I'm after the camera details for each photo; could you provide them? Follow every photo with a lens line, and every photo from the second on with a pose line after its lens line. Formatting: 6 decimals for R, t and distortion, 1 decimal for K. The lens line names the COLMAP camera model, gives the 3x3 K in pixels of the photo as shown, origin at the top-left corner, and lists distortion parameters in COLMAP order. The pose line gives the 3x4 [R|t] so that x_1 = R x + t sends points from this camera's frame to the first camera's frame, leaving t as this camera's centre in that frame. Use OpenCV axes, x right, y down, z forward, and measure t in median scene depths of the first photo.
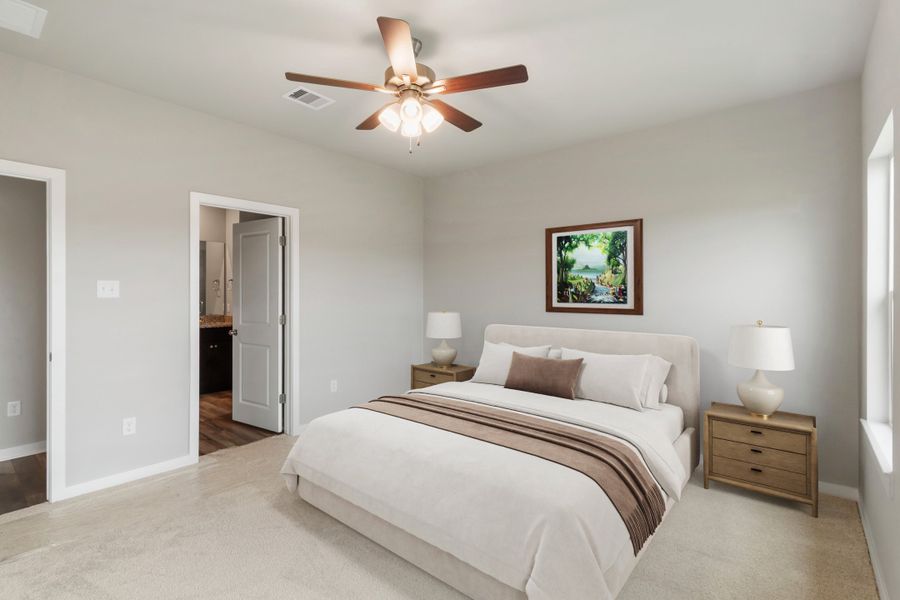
lens RADIAL K [[419.9, 0, 448.6], [0, 419.9, 291.3], [0, 0, 1]] dist [-0.000407, -0.000842]
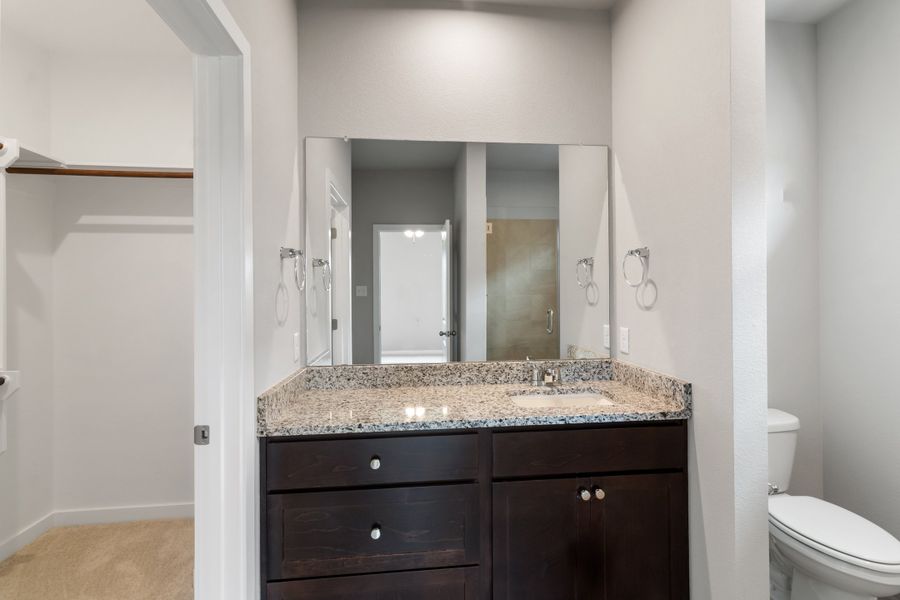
lens RADIAL K [[419.9, 0, 448.6], [0, 419.9, 291.3], [0, 0, 1]] dist [-0.000407, -0.000842]
pose [[0.718755, -0.010549, -0.695184, -0.392188], [0.013796, 0.999904, -0.000910, -0.000196], [0.695127, -0.008937, 0.718831, 0.666577]]
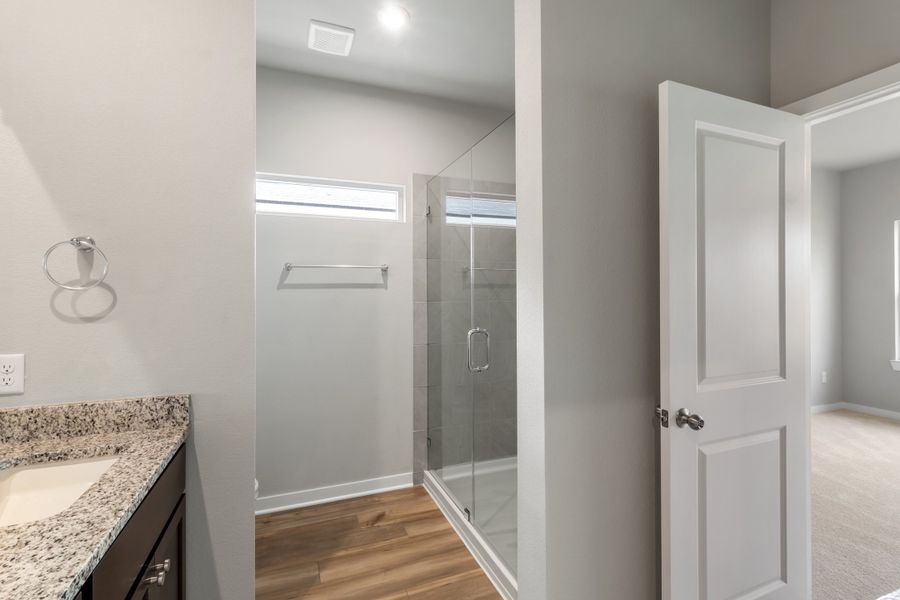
lens RADIAL K [[419.9, 0, 448.6], [0, 419.9, 291.3], [0, 0, 1]] dist [-0.000407, -0.000842]
pose [[0.475504, -0.002479, 0.879710, -0.592034], [0.004564, 0.999990, 0.000351, -0.000595], [-0.879702, 0.003848, 0.475510, 0.704713]]
